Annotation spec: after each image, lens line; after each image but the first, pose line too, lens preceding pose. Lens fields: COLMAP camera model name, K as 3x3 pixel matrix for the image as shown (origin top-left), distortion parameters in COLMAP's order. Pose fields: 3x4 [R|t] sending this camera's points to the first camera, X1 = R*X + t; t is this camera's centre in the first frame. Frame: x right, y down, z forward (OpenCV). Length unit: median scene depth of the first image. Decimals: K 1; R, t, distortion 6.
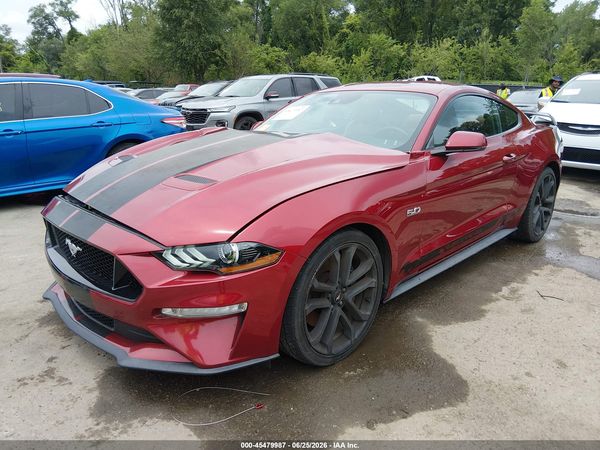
lens RADIAL K [[461.4, 0, 301.3], [0, 461.4, 233.0], [0, 0, 1]] dist [-0.018080, -0.017802]
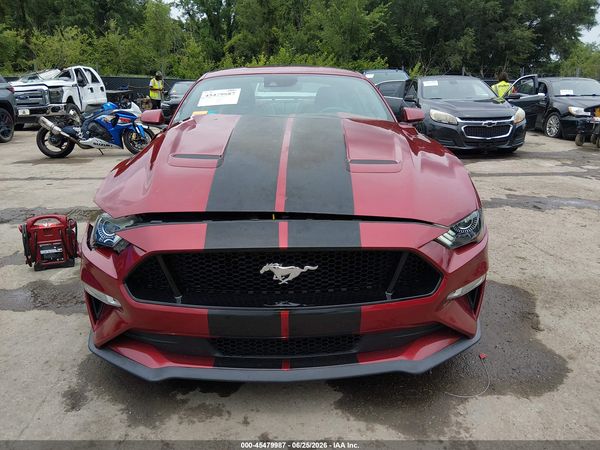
lens RADIAL K [[461.4, 0, 305.5], [0, 461.4, 221.9], [0, 0, 1]] dist [-0.018080, -0.017802]
pose [[0.685270, -0.202914, 0.699450, -0.092105], [0.208732, 0.974833, 0.078305, -0.009288], [-0.697737, 0.092338, 0.710378, 0.041195]]
